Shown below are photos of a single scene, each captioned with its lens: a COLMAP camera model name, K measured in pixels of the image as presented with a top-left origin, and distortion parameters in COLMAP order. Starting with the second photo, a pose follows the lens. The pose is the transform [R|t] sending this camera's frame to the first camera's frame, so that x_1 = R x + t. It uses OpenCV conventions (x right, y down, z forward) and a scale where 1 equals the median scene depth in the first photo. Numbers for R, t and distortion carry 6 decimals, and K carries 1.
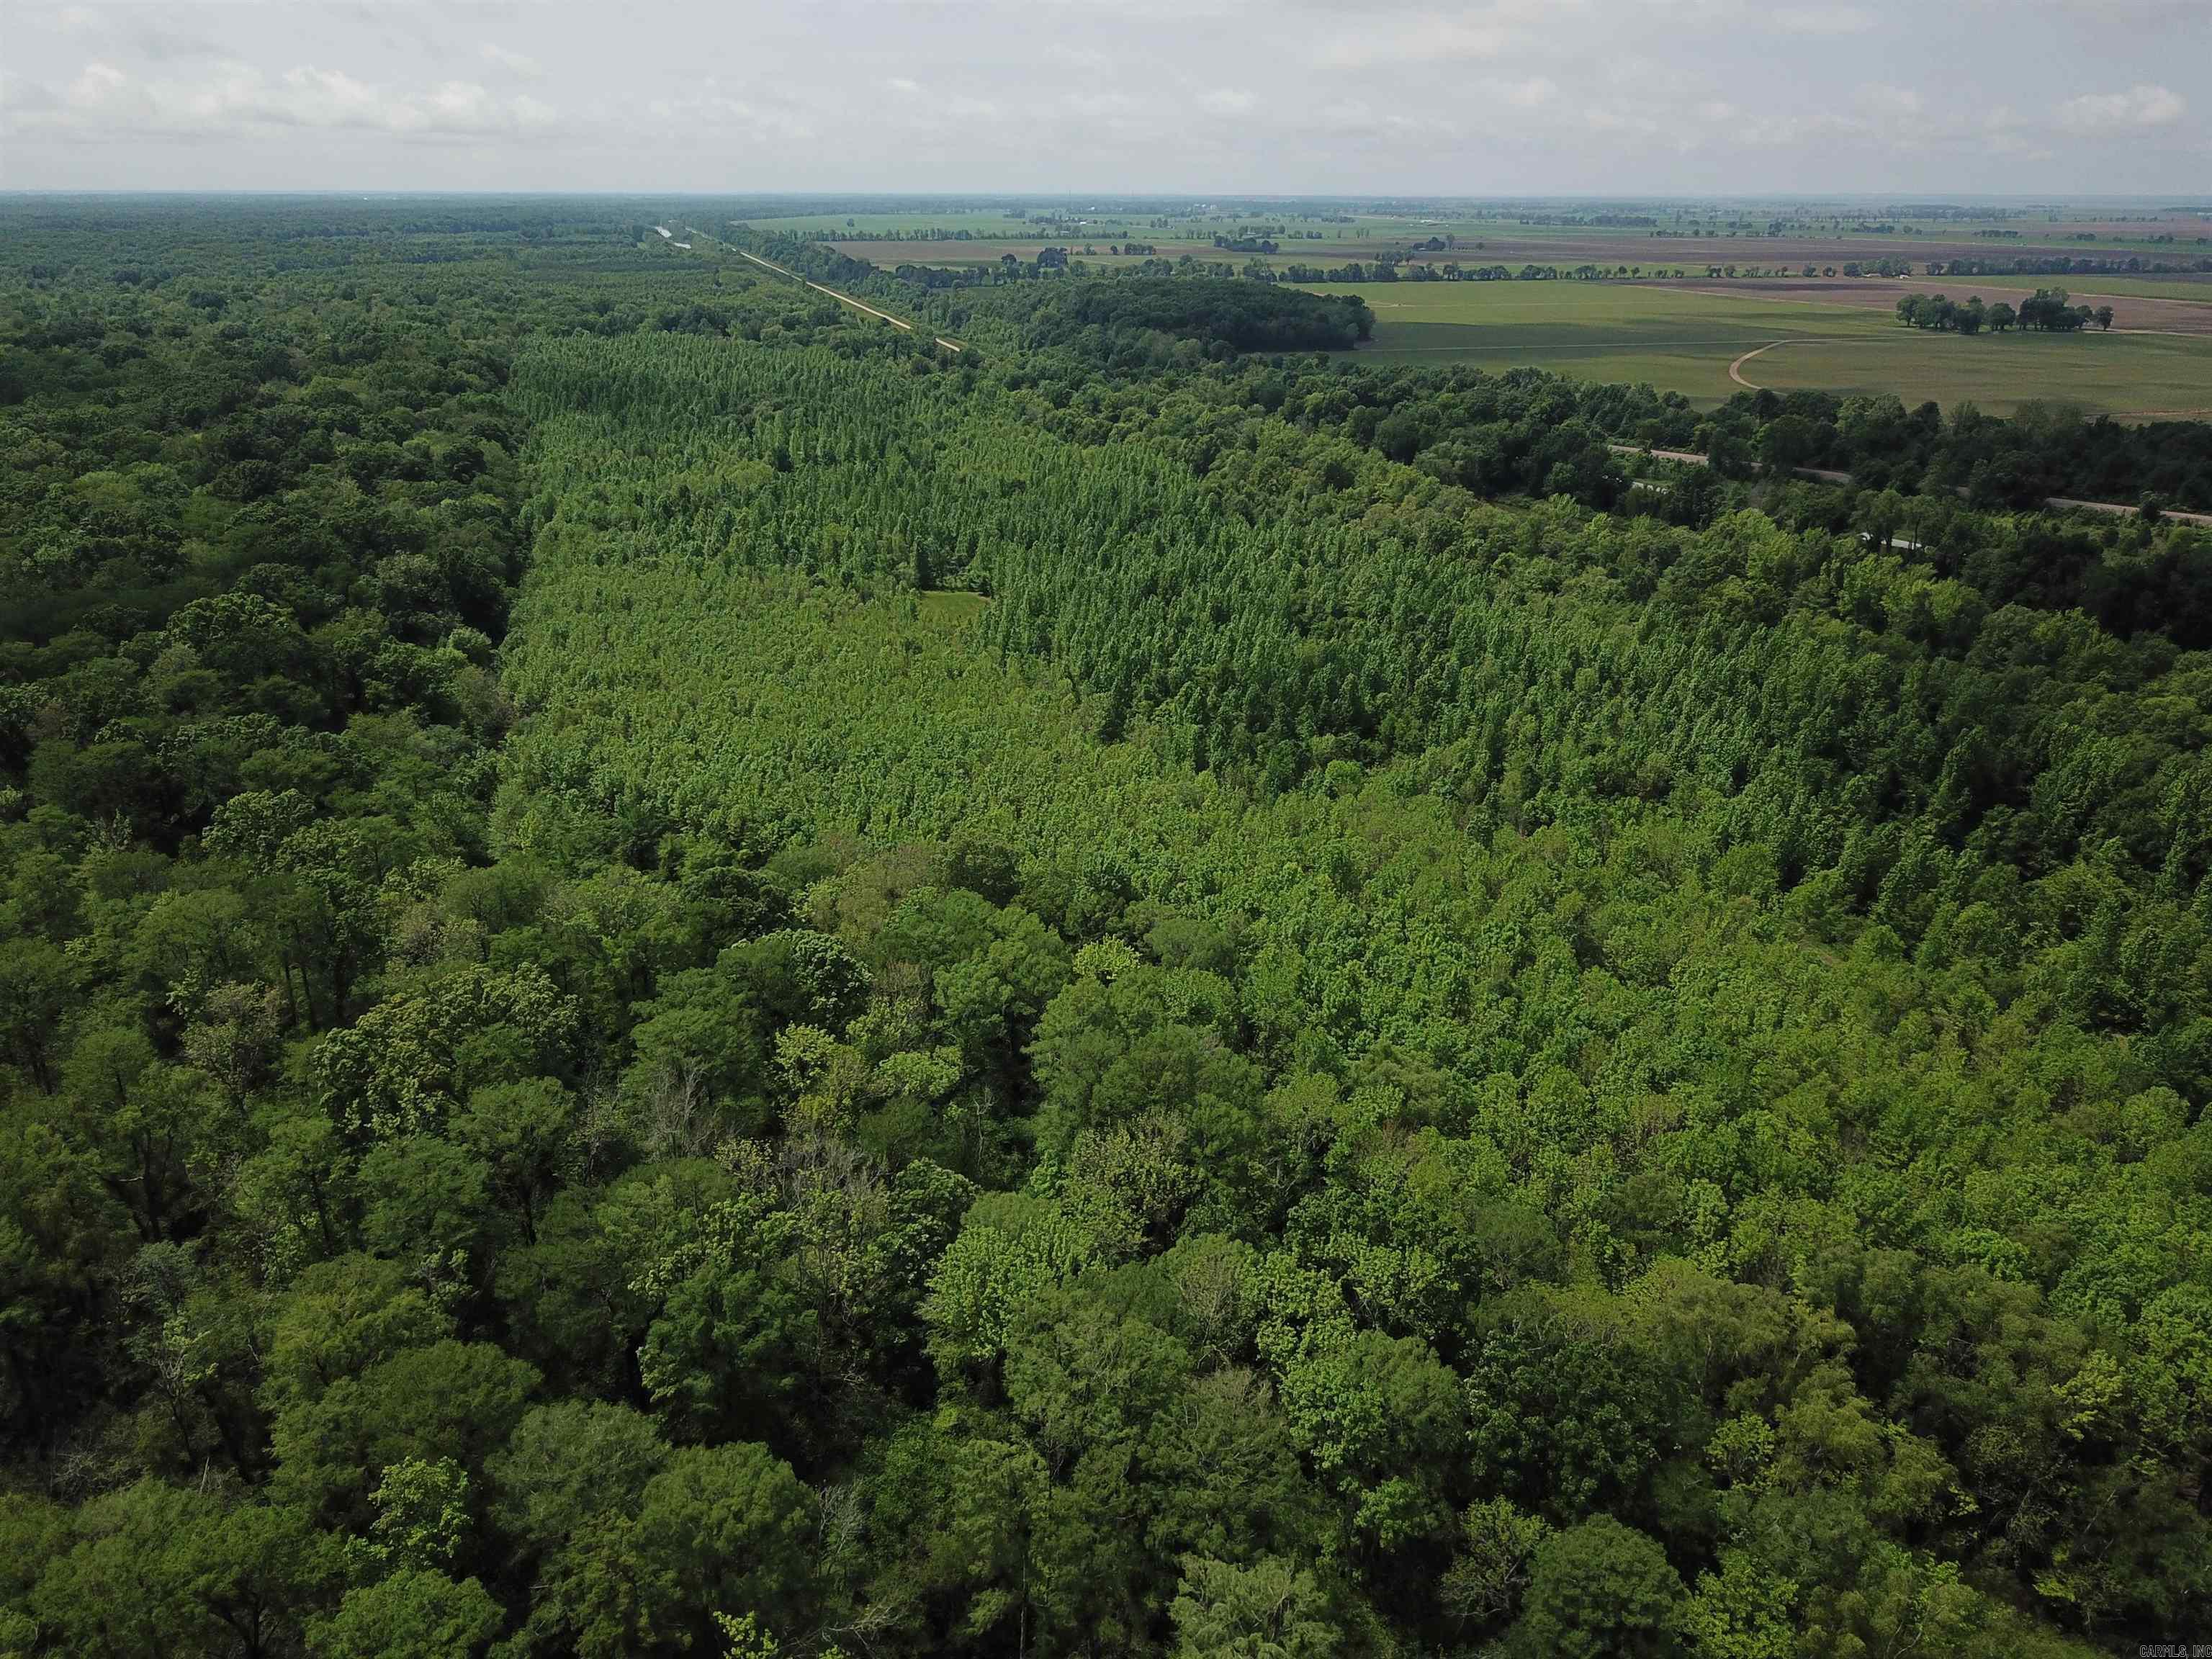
lens RADIAL K [[1682.8, 0, 1095.8], [0, 1682.8, 829.6], [0, 0, 1]] dist [-0.002032, 0.002164]
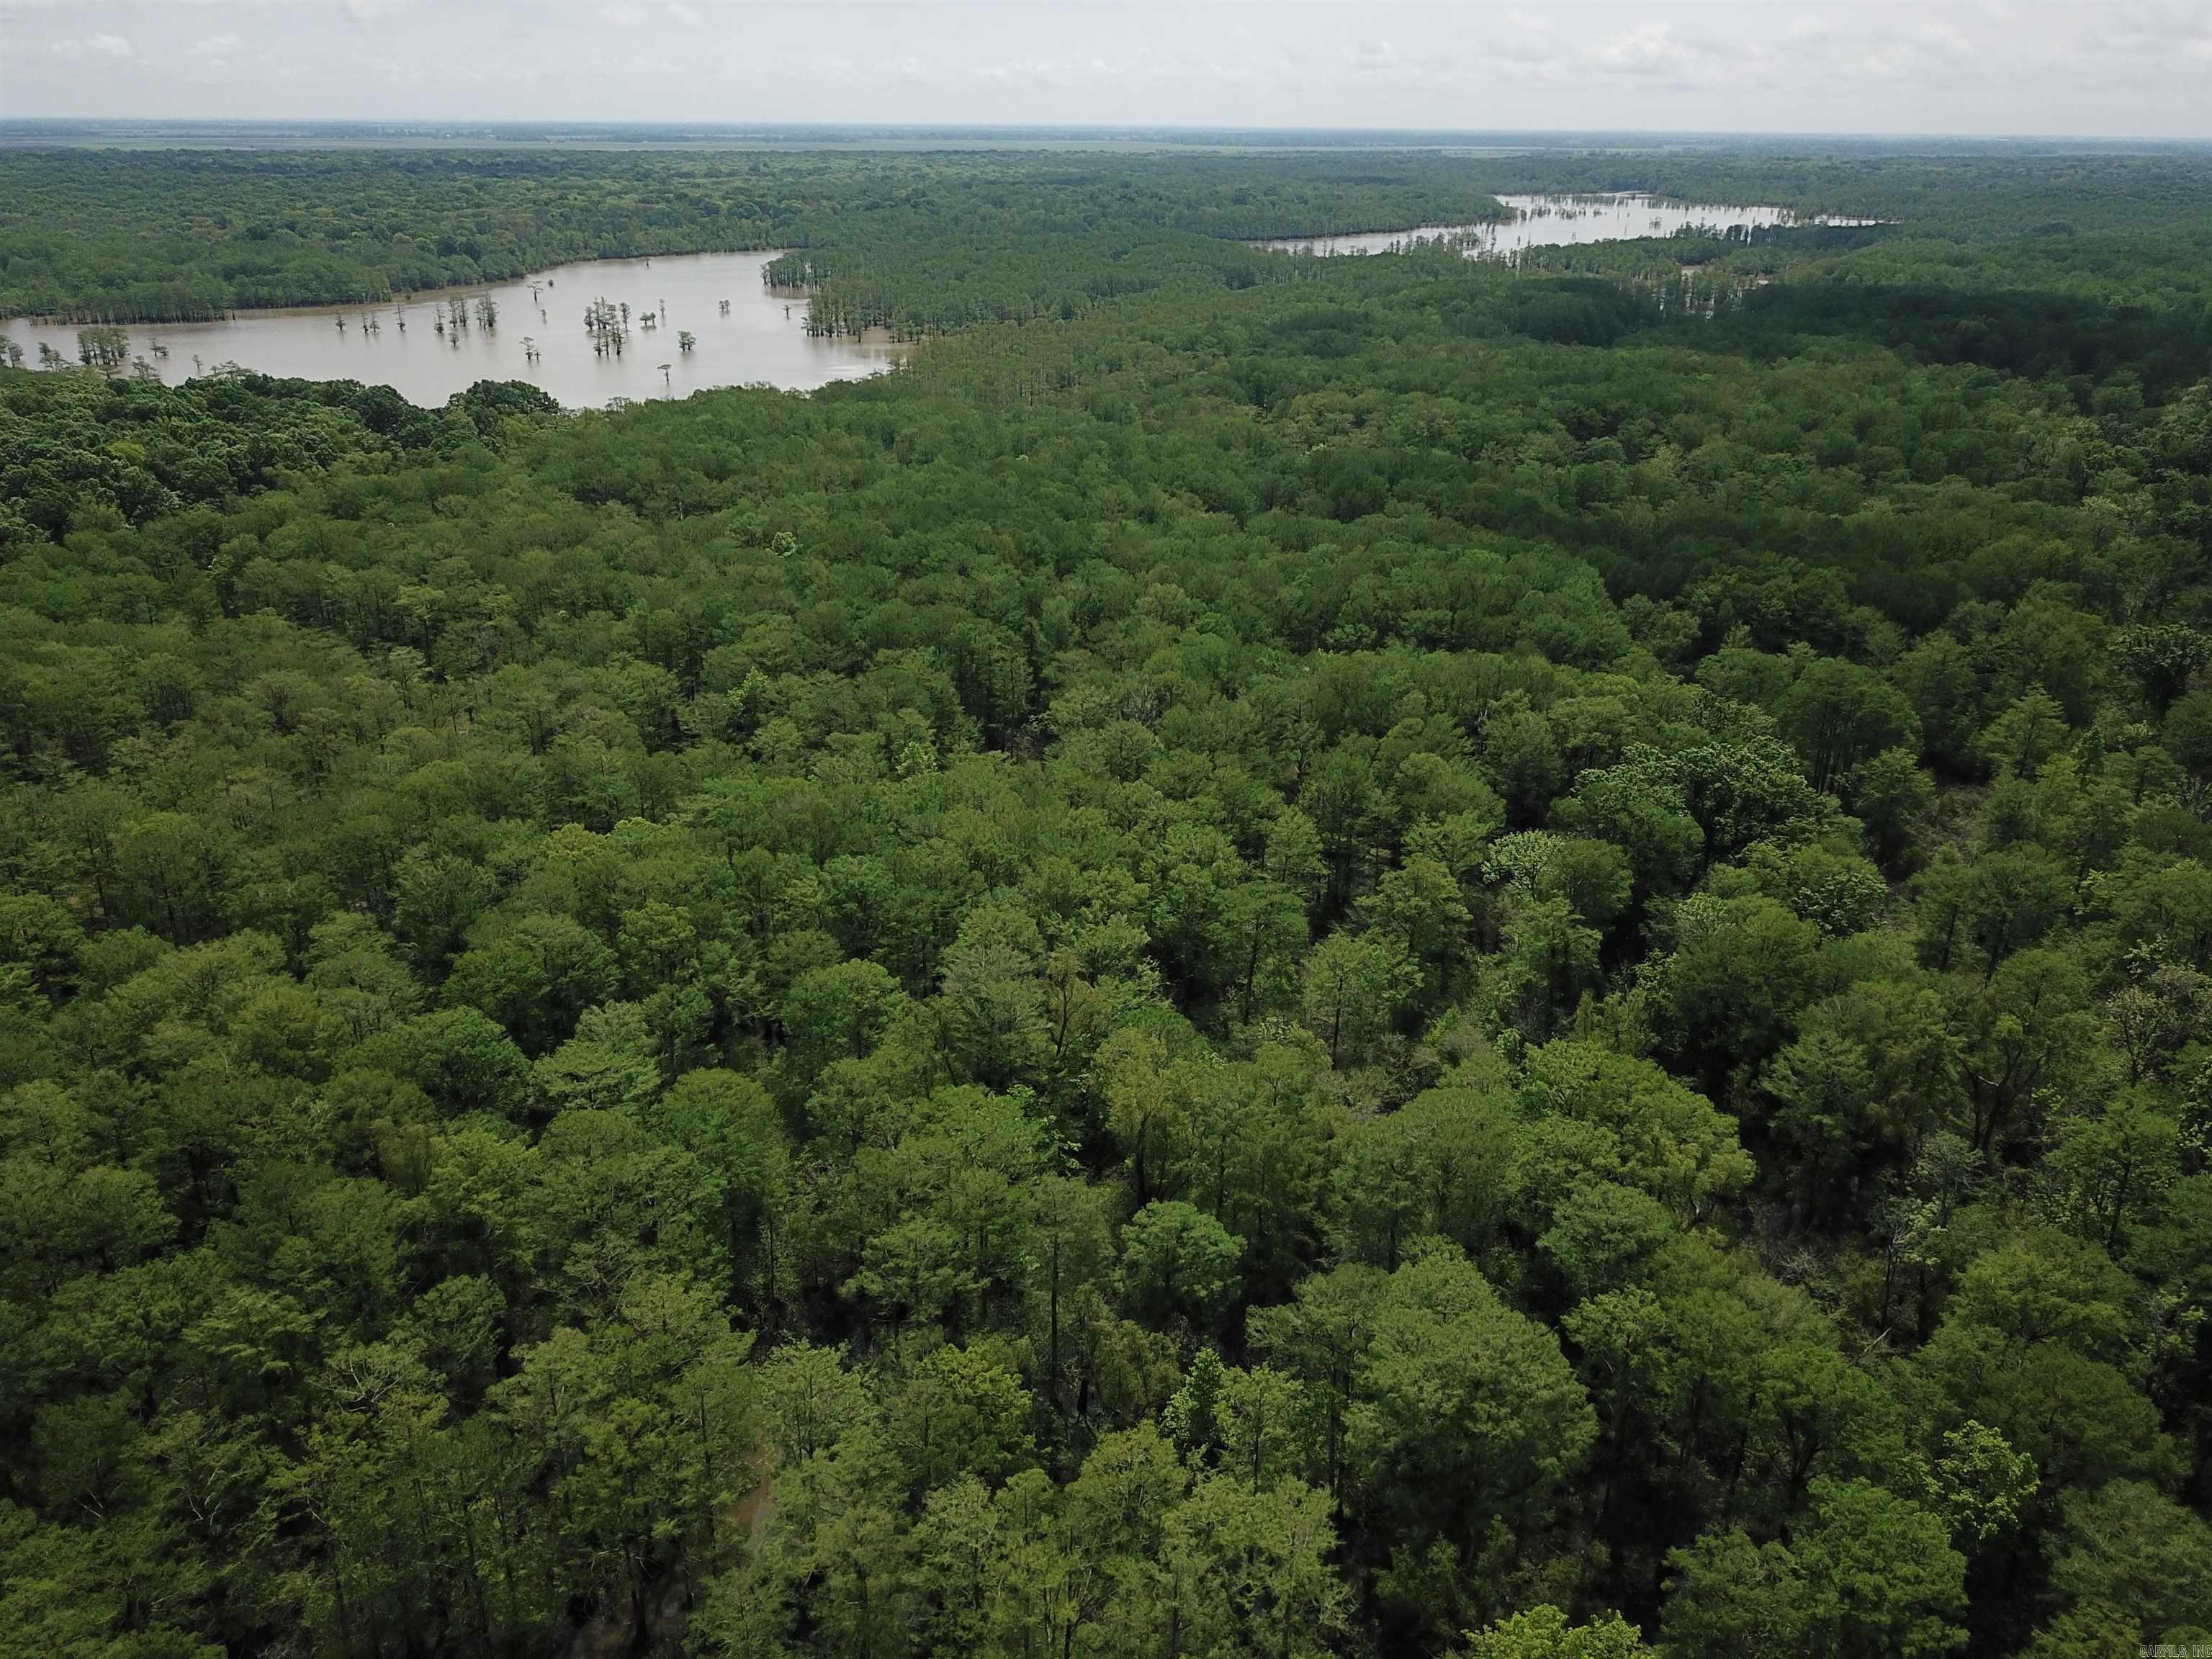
lens RADIAL K [[1682.8, 0, 1095.8], [0, 1682.8, 829.6], [0, 0, 1]] dist [-0.002032, 0.002164]
pose [[0.312956, 0.350445, -0.882750, 0.172777], [-0.328546, 0.912002, 0.245580, -0.016132], [0.891132, 0.213168, 0.400554, 0.056908]]
